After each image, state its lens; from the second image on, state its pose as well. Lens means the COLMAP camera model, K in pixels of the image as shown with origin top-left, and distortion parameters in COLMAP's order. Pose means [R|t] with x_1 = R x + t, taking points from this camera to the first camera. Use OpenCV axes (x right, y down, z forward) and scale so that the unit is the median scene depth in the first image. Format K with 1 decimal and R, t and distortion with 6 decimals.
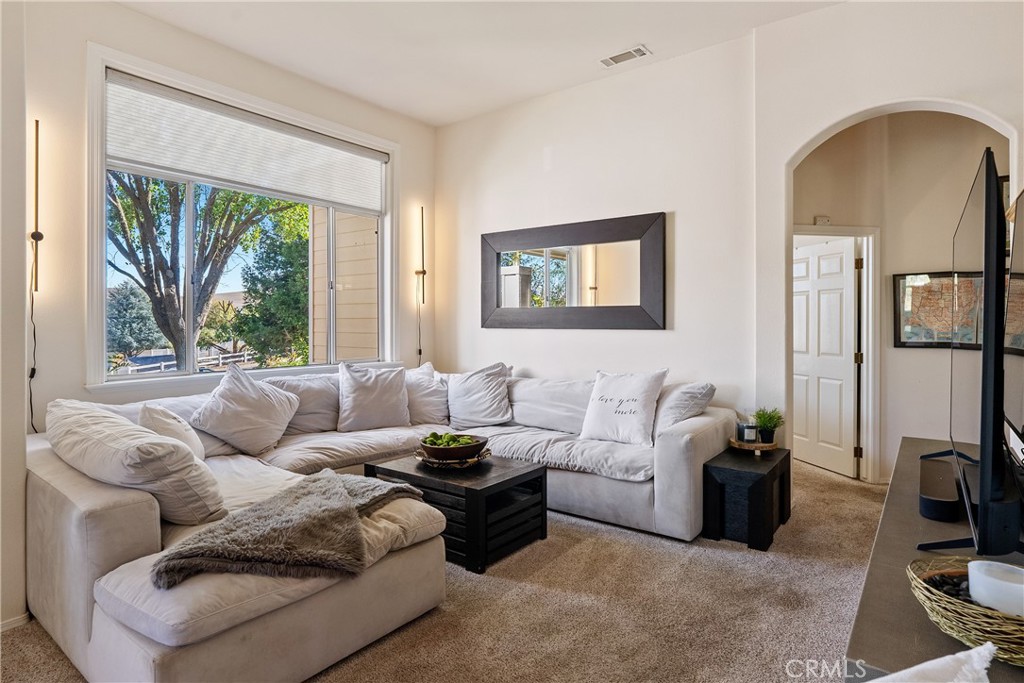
lens RADIAL K [[552.4, 0, 511.3], [0, 552.4, 320.9], [0, 0, 1]] dist [-0.001358, 0.000354]
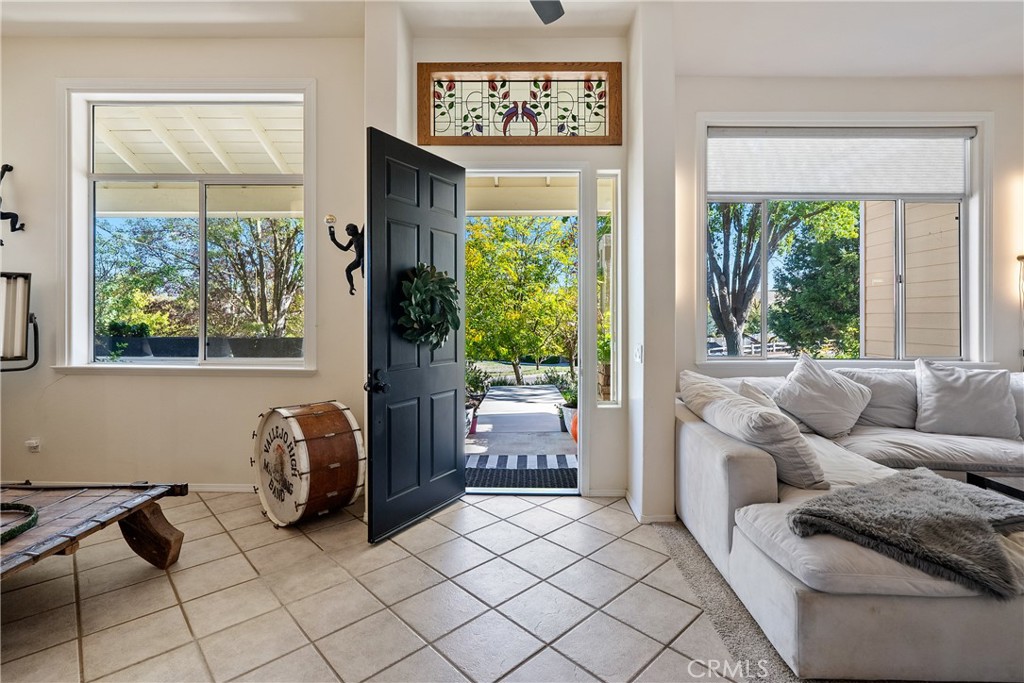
lens RADIAL K [[467.8, 0, 512.0], [0, 467.8, 315.3], [0, 0, 1]] dist [-0.000483, -0.000144]
pose [[0.599091, 0.000219, -0.800681, -0.094741], [-0.001764, 0.999998, -0.001046, 0.002040], [0.800679, 0.002039, 0.599090, -0.060141]]
